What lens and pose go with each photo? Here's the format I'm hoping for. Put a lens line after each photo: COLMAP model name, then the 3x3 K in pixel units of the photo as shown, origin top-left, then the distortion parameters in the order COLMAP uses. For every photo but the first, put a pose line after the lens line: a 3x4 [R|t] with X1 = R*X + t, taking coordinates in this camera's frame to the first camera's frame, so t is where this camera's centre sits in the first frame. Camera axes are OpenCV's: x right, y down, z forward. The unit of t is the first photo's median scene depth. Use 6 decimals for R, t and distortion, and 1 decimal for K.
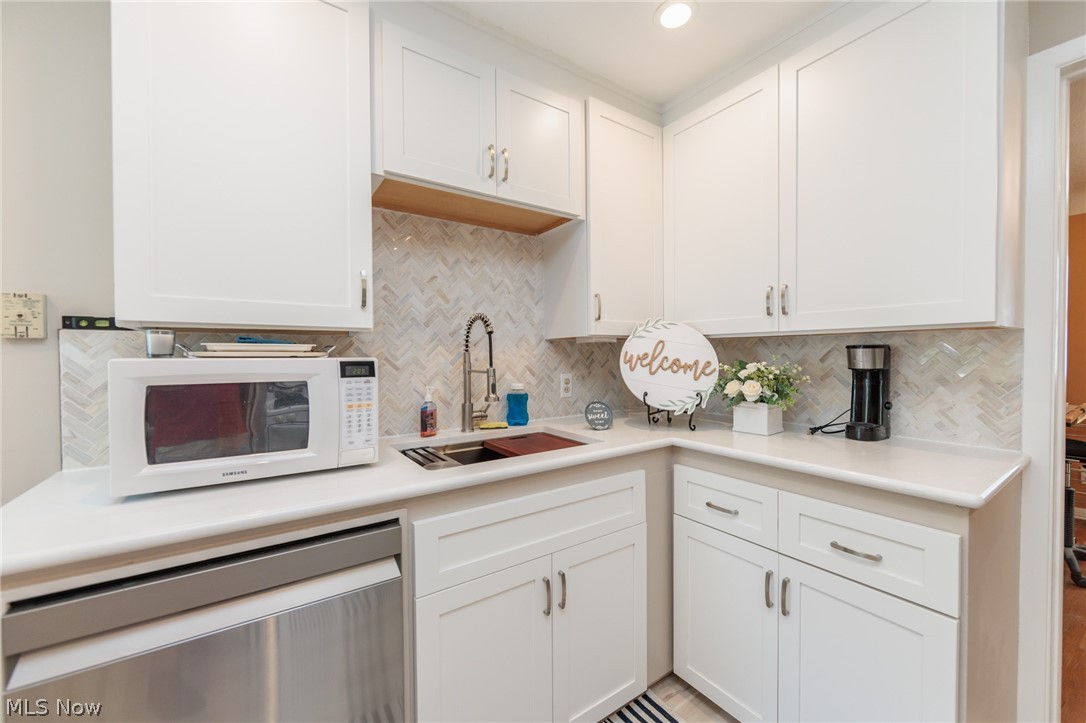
lens RADIAL K [[425.1, 0, 546.4], [0, 425.1, 361.8], [0, 0, 1]] dist [-0.002009, 0.000144]
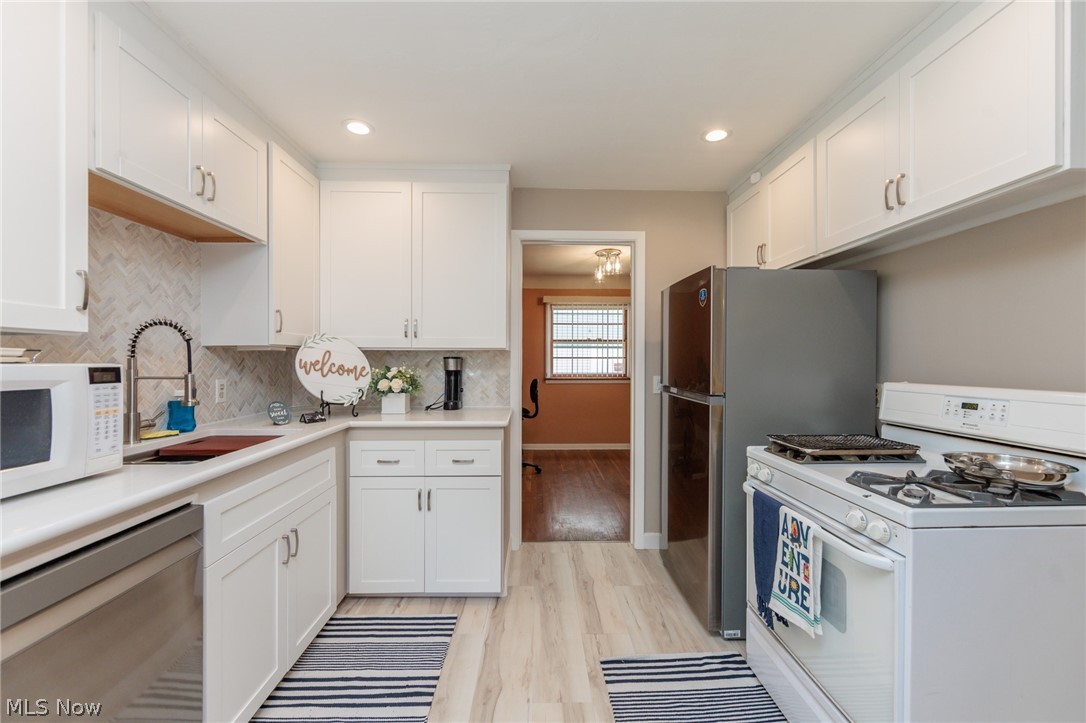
lens RADIAL K [[425.1, 0, 546.4], [0, 425.1, 361.8], [0, 0, 1]] dist [-0.002009, 0.000144]
pose [[0.539992, 0.004347, 0.841659, -0.487487], [0.008861, 0.999902, -0.010849, 0.003934], [-0.841623, 0.013316, 0.539901, -0.271356]]
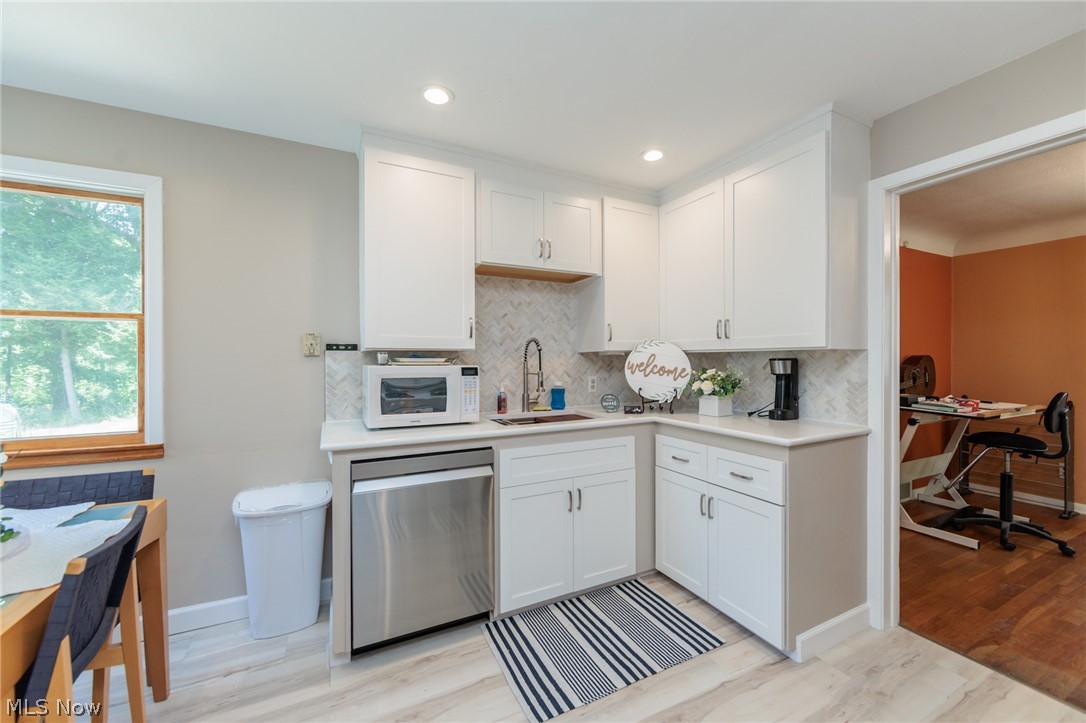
lens RADIAL K [[425.1, 0, 546.4], [0, 425.1, 361.8], [0, 0, 1]] dist [-0.002009, 0.000144]
pose [[0.991409, 0.003694, -0.130746, 0.098590], [-0.005111, 0.999932, -0.010502, -0.005449], [0.130699, 0.011080, 0.991360, -0.570417]]
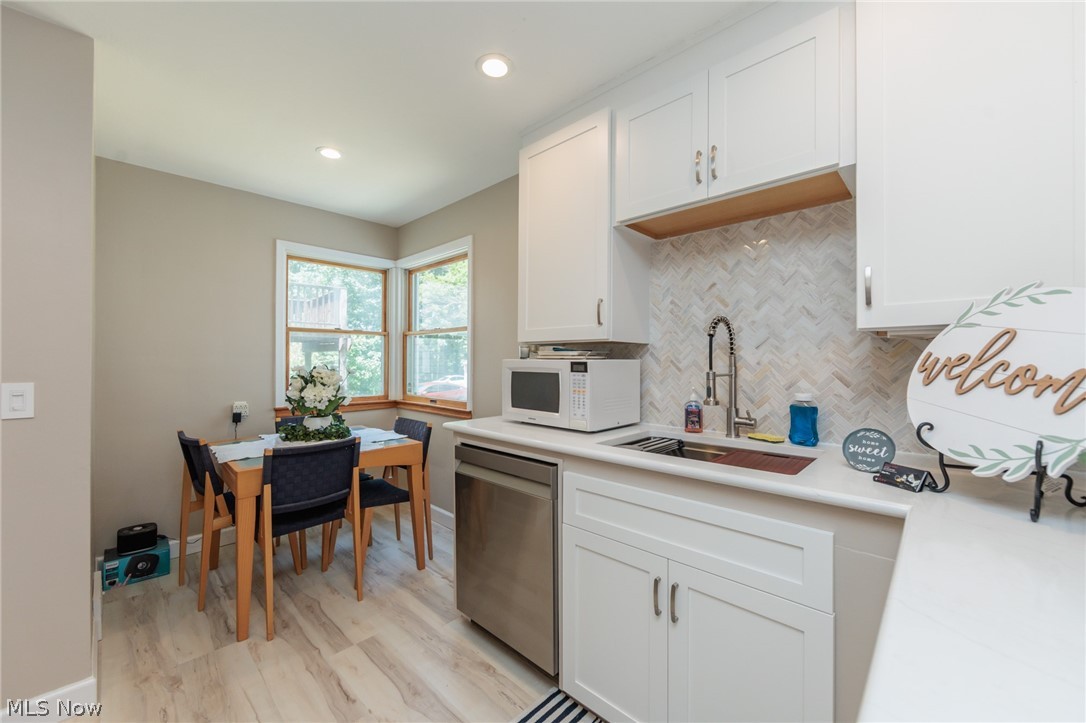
lens RADIAL K [[425.1, 0, 546.4], [0, 425.1, 361.8], [0, 0, 1]] dist [-0.002009, 0.000144]
pose [[0.209185, 0.007233, -0.977849, 0.689223], [-0.020010, 0.999795, 0.003115, -0.002544], [0.977671, 0.018915, 0.209287, 0.383673]]
